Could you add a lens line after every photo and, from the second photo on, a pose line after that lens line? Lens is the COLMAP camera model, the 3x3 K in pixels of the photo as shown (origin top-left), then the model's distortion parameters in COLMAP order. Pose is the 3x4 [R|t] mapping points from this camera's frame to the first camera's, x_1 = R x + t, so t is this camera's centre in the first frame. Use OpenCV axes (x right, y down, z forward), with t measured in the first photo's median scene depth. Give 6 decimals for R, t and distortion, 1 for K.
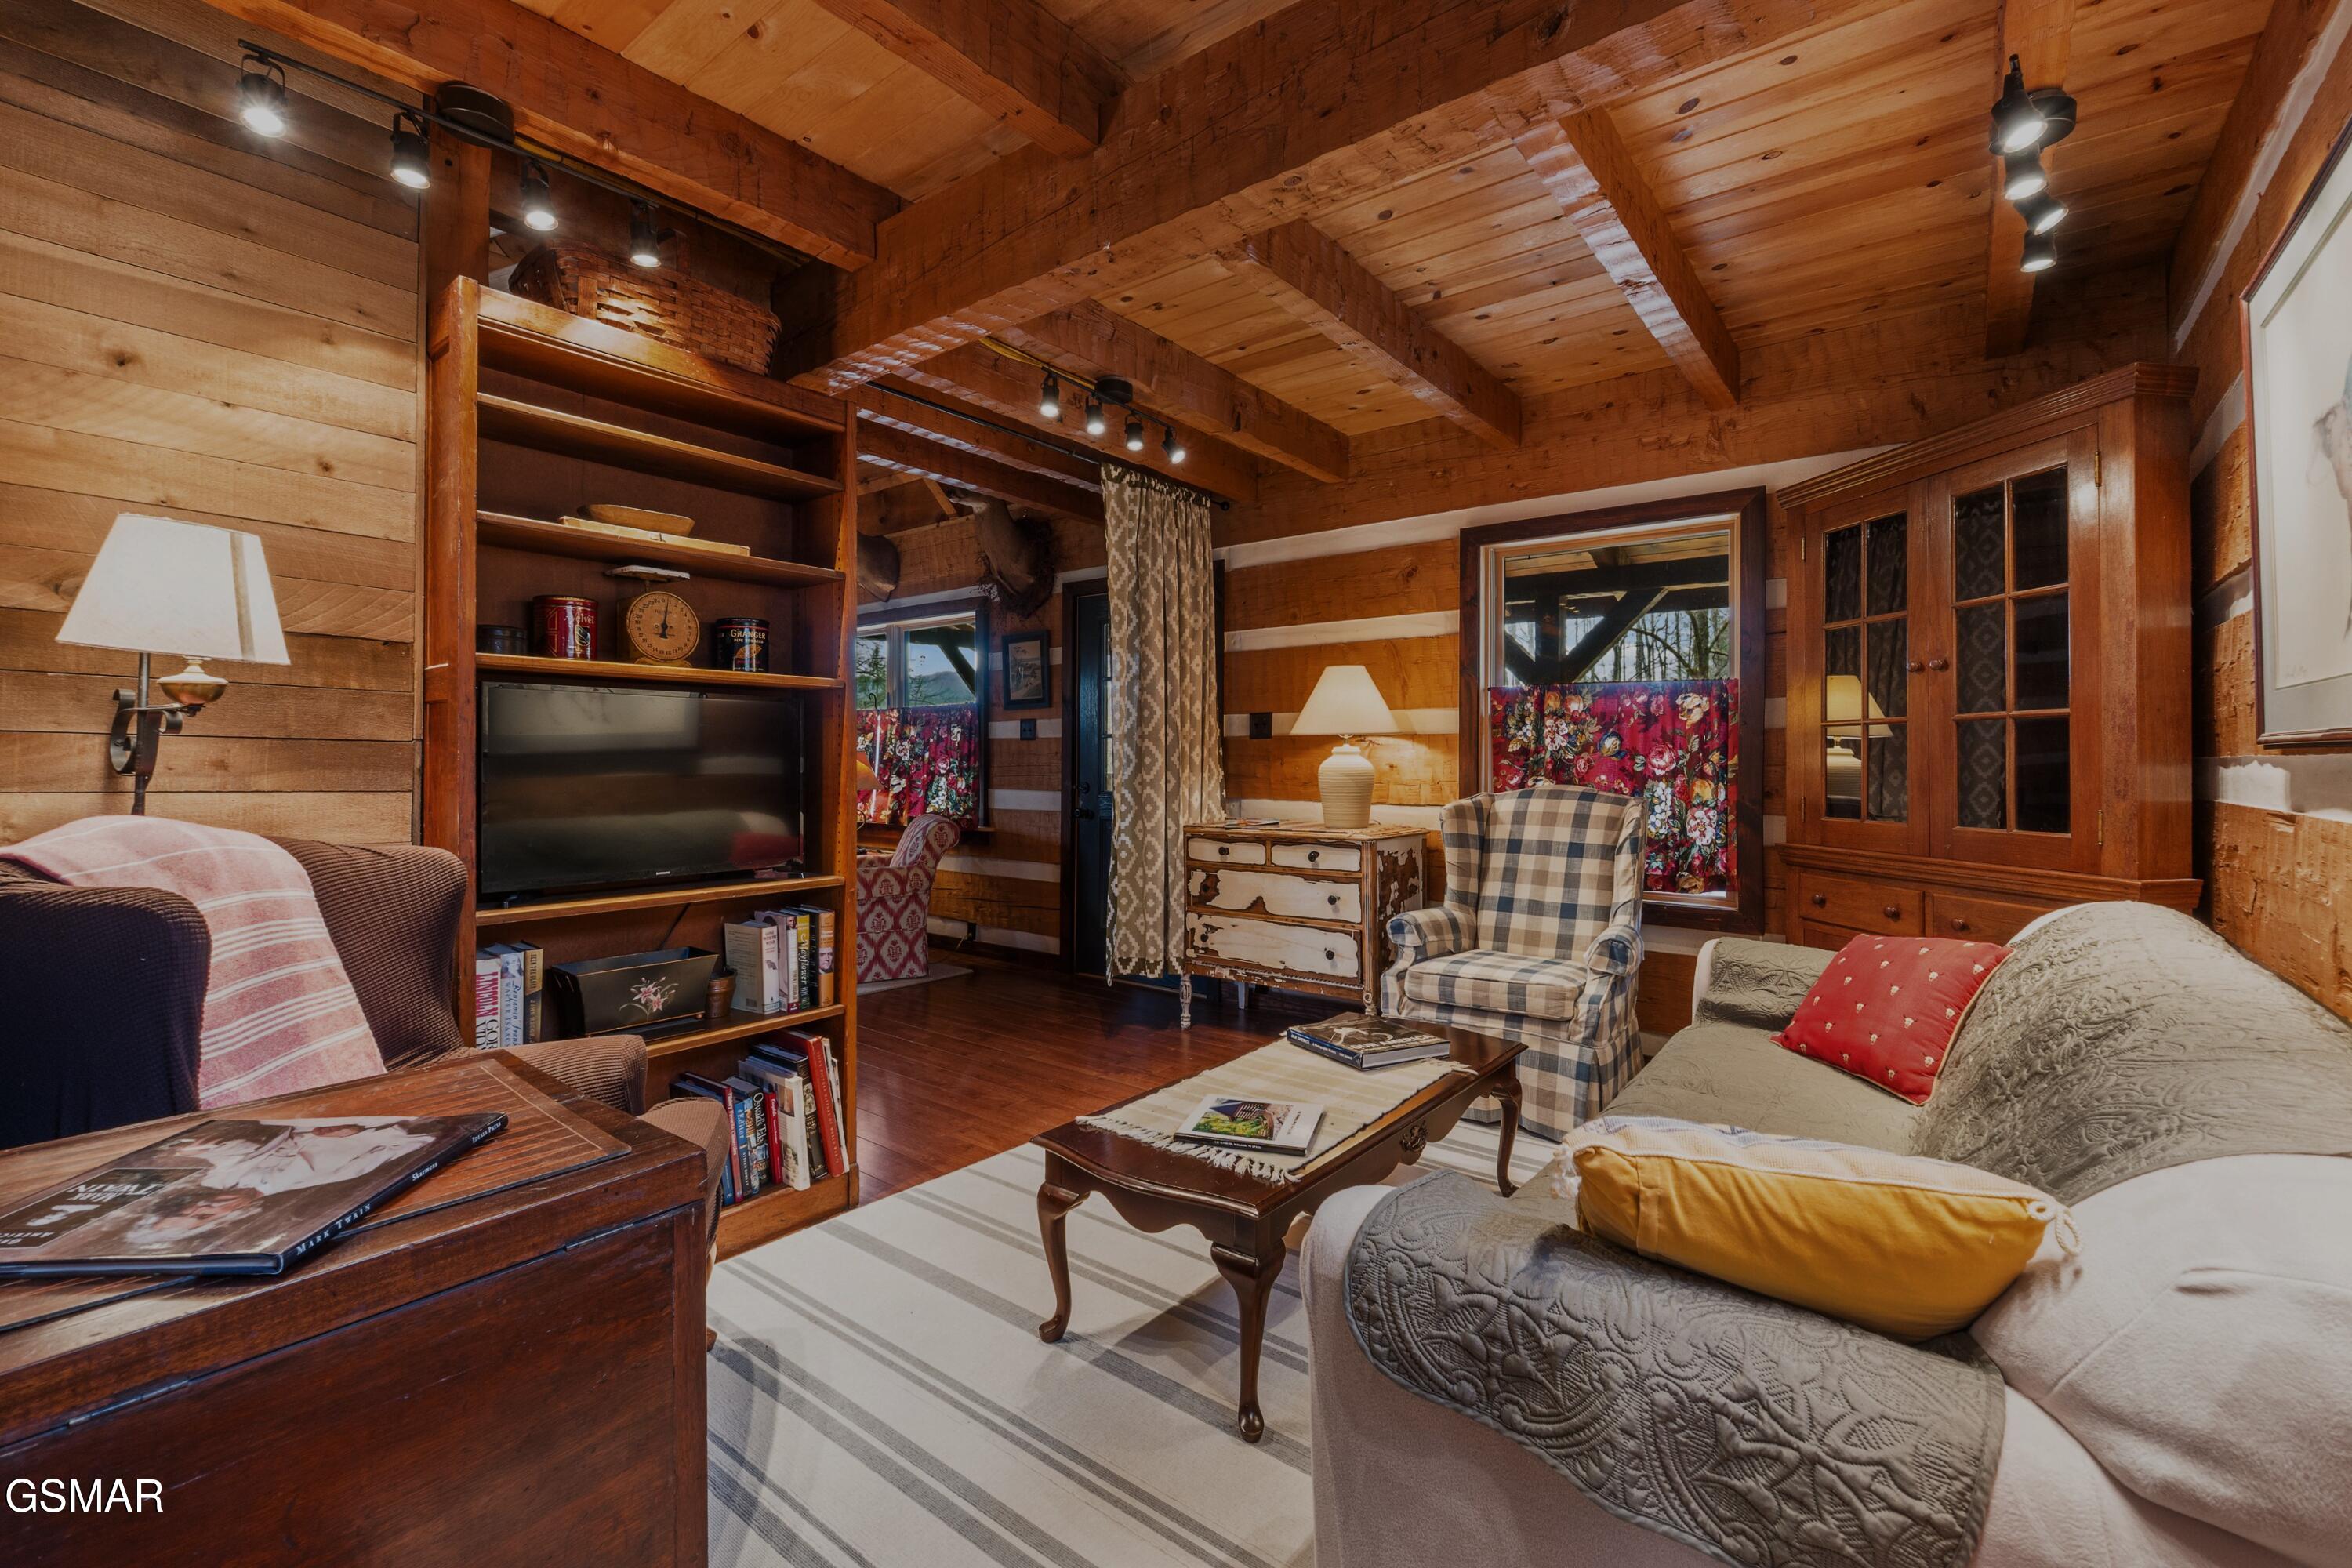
lens RADIAL K [[1007.9, 0, 1178.9], [0, 1007.9, 752.4], [0, 0, 1]] dist [-0.002350, -0.000438]
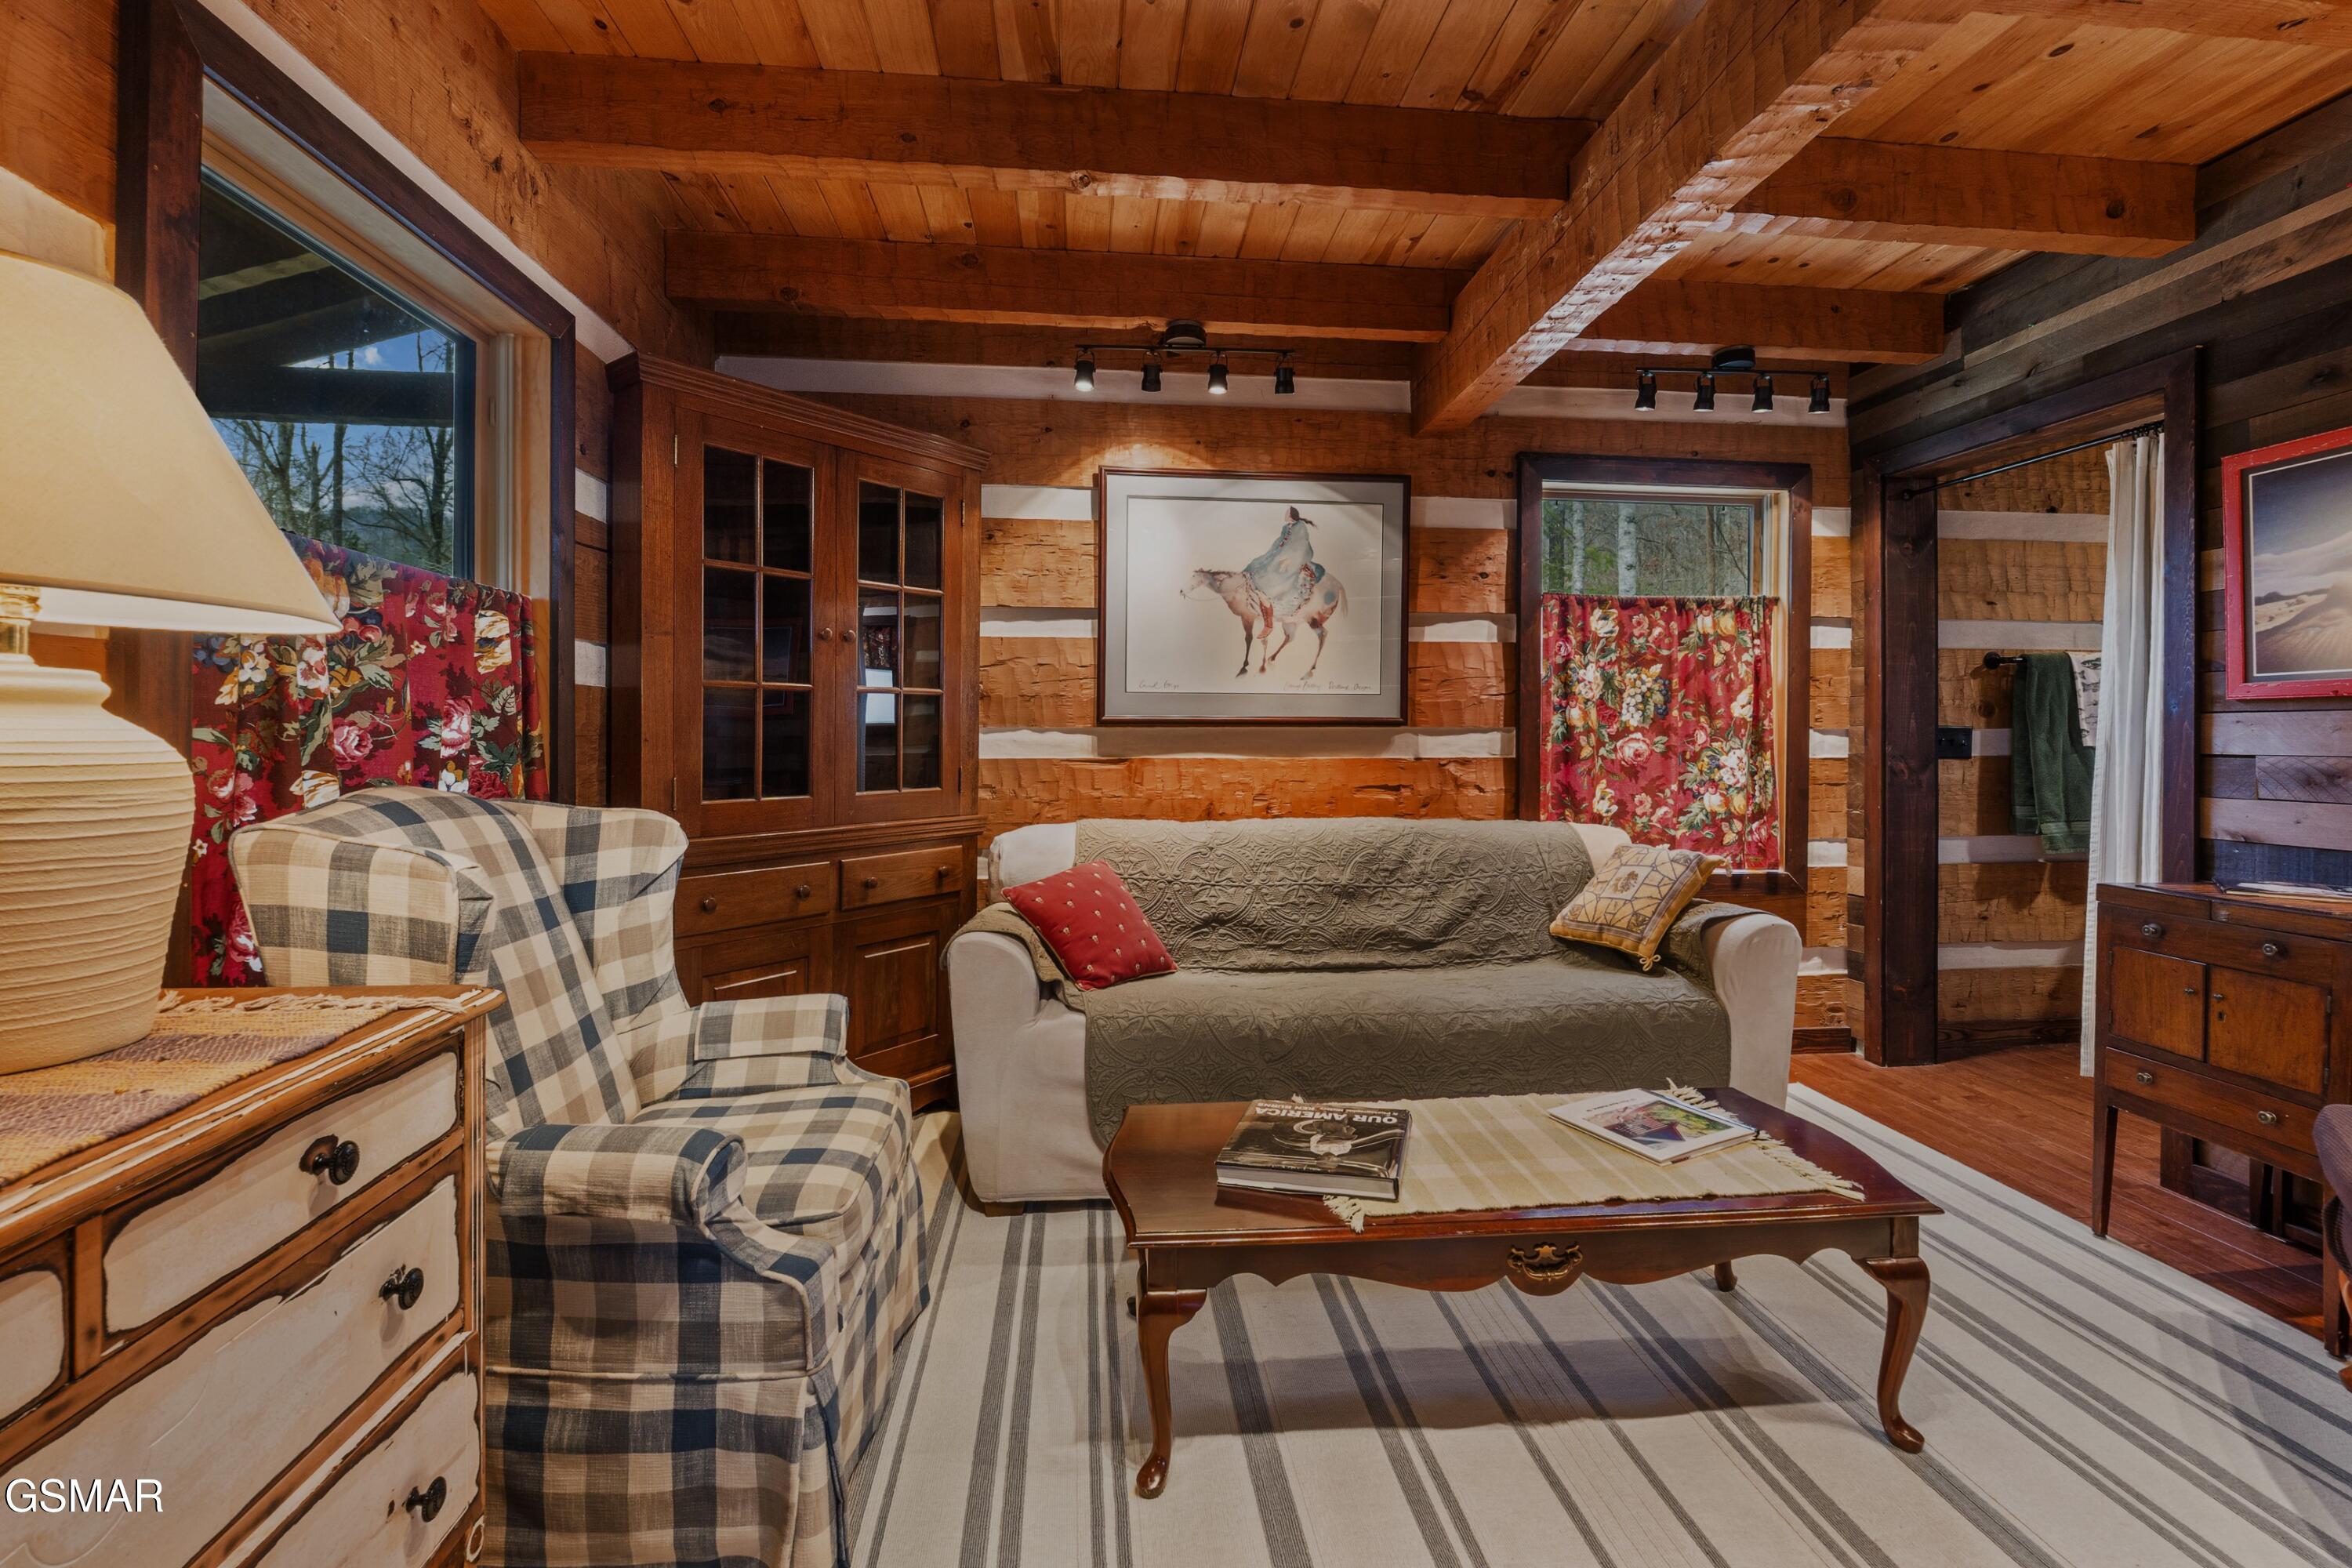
lens RADIAL K [[1024.4, 0, 1178.7], [0, 1024.4, 722.2], [0, 0, 1]] dist [-0.000555, -0.000050]
pose [[-0.692475, 0.004038, 0.721431, -0.235651], [-0.010747, 0.999816, -0.015911, 0.010952], [-0.721362, -0.018771, -0.692304, 1.493838]]
